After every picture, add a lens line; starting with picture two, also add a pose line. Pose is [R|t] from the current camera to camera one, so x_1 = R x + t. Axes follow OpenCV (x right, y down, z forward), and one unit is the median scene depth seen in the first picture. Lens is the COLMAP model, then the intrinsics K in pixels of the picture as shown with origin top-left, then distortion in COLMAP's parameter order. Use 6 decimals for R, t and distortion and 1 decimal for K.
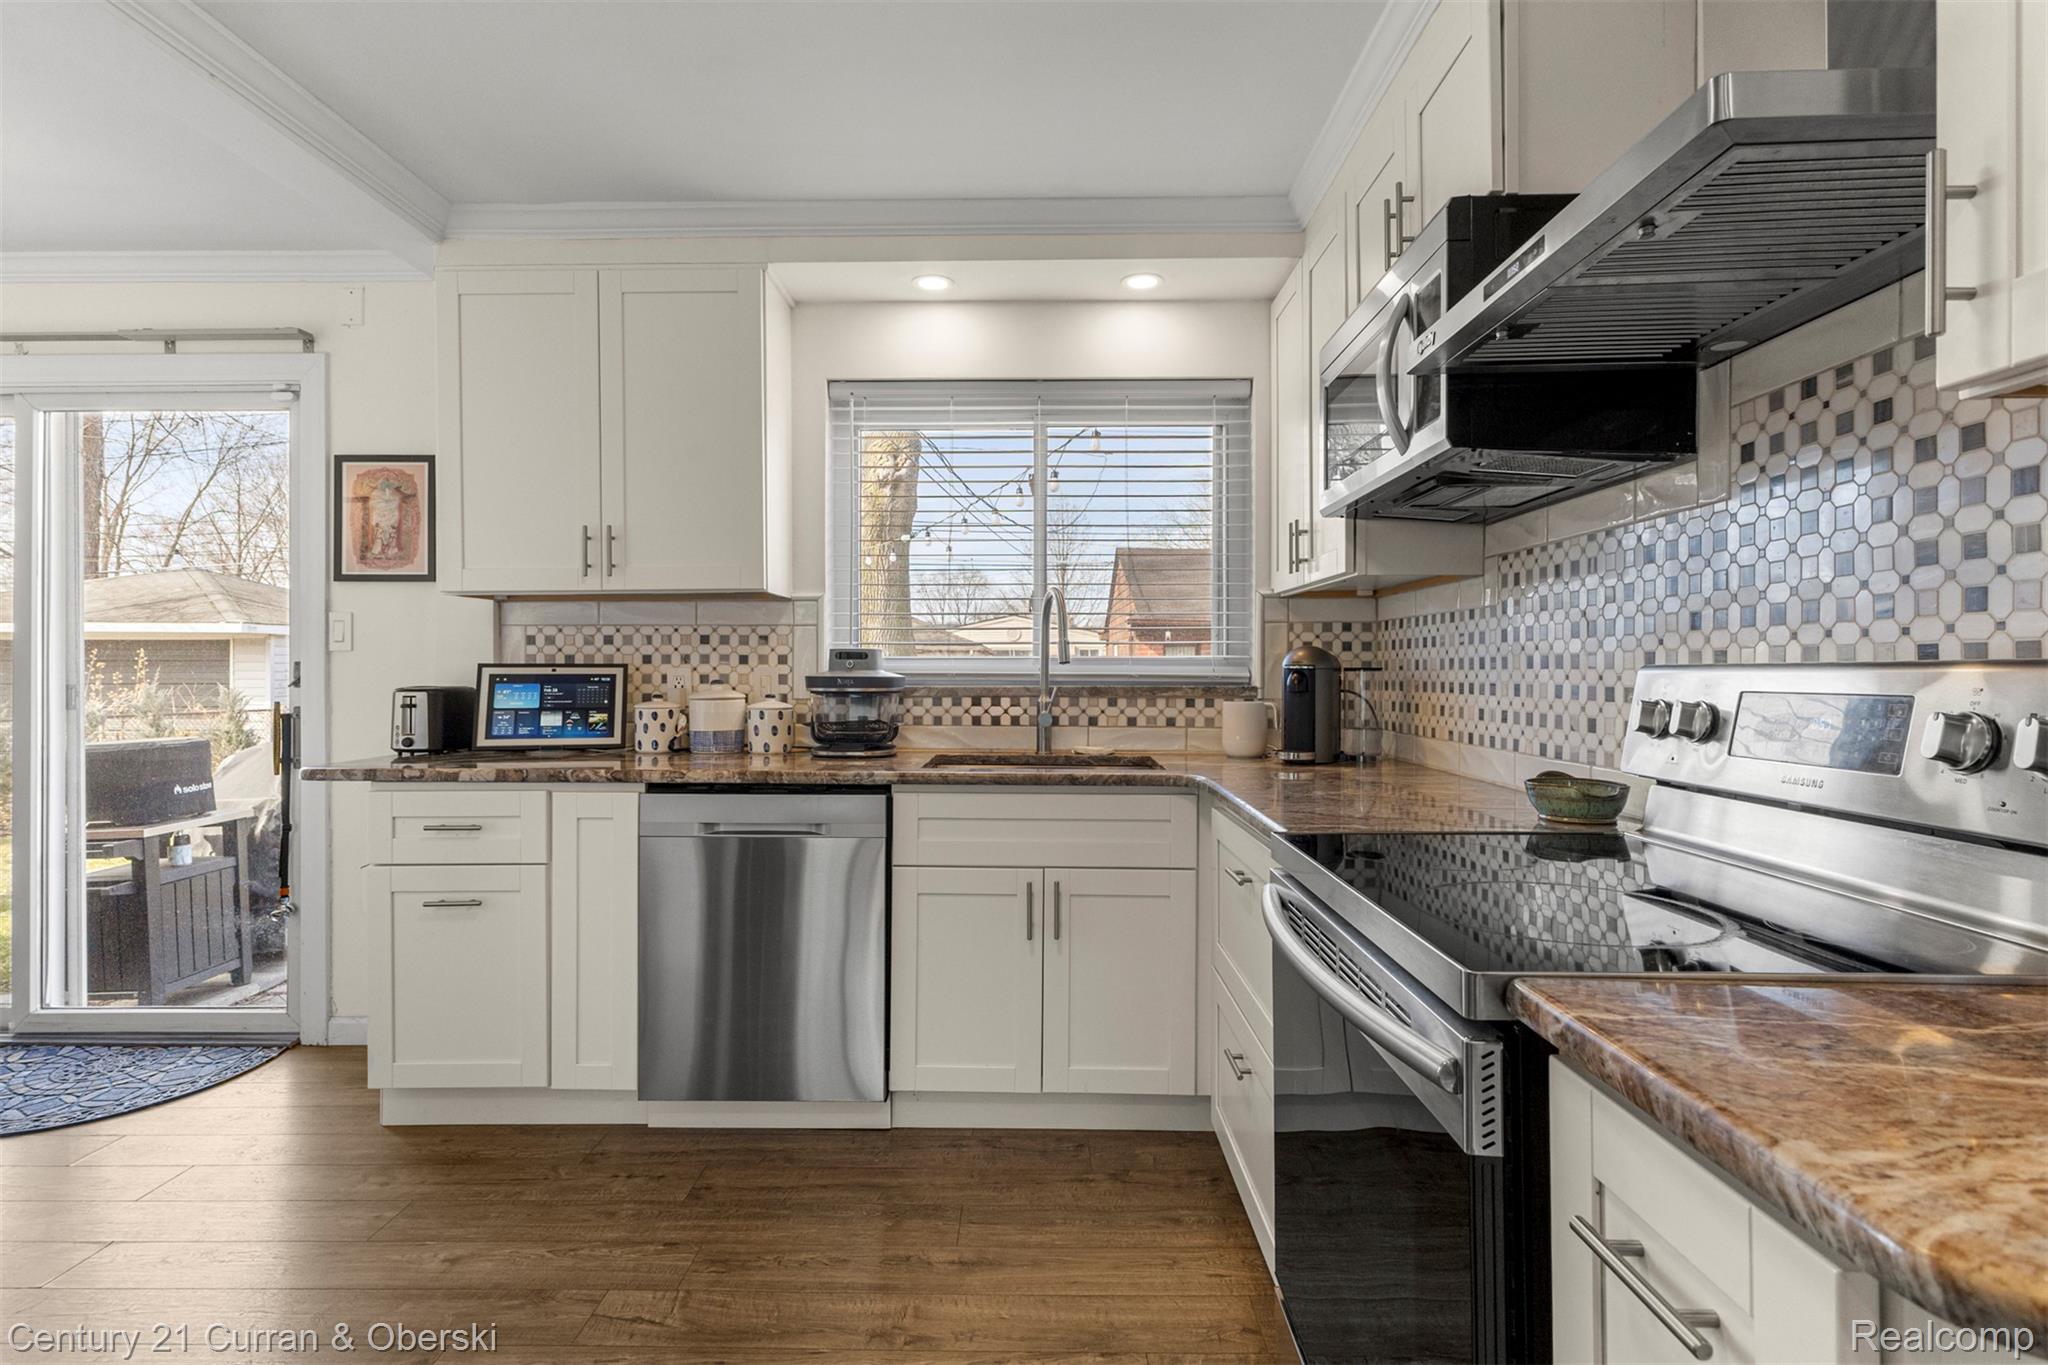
lens RADIAL K [[1039.1, 0, 1019.4], [0, 1039.1, 677.0], [0, 0, 1]] dist [0.000817, -0.000029]
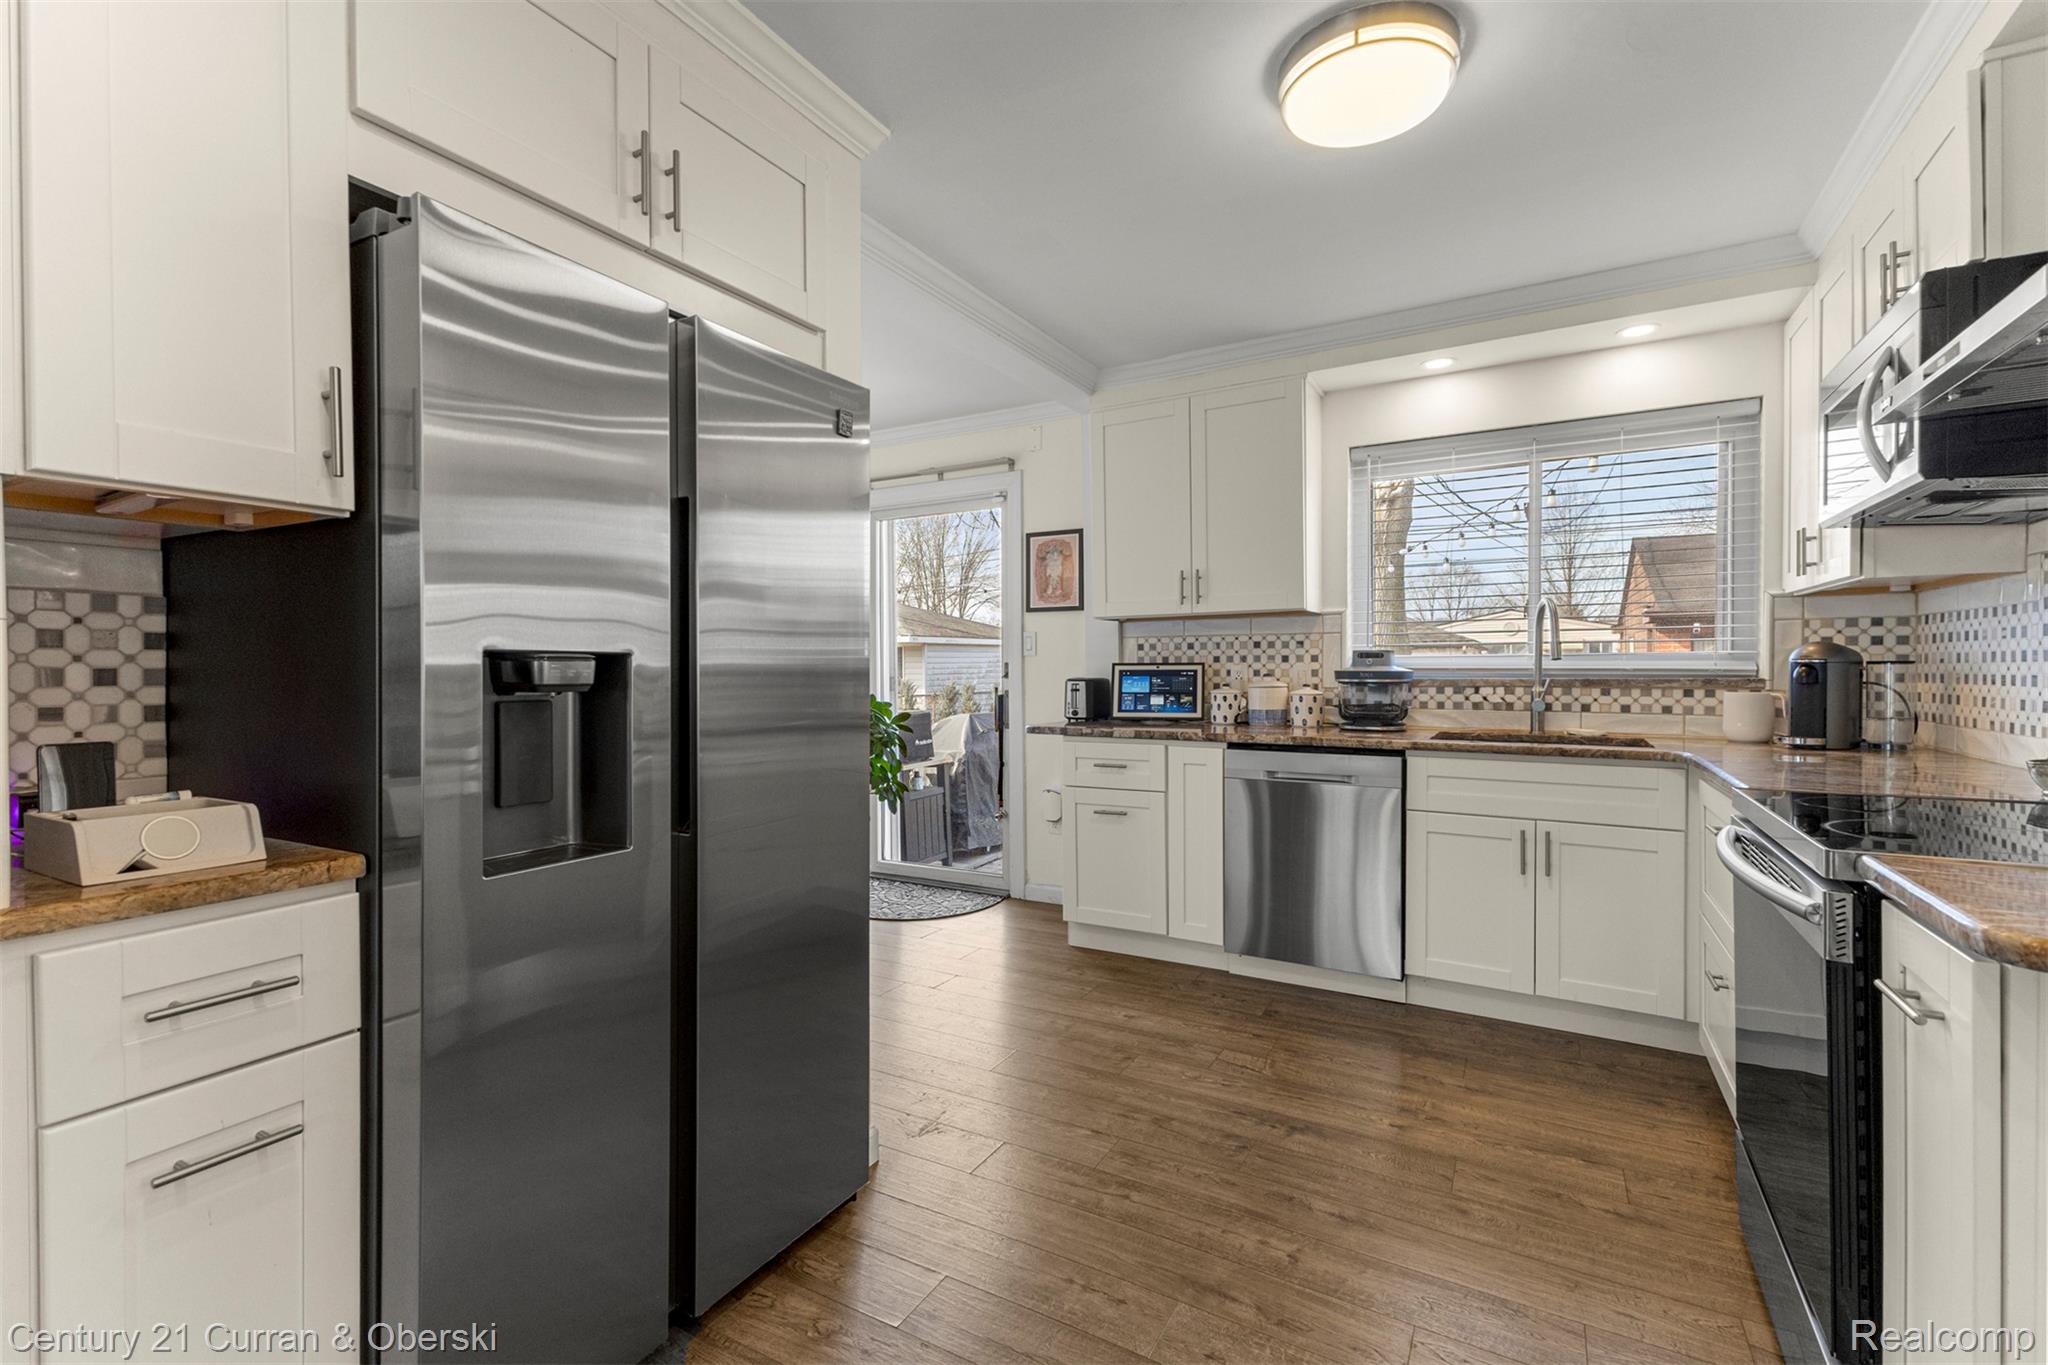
lens RADIAL K [[890.8, 0, 1026.6], [0, 890.8, 676.6], [0, 0, 1]] dist [0.016413, -0.000113]
pose [[0.876802, 0.000326, -0.480851, 0.003456], [0.002059, 0.999988, 0.004433, 0.001192], [0.480846, -0.004877, 0.876791, -0.228578]]
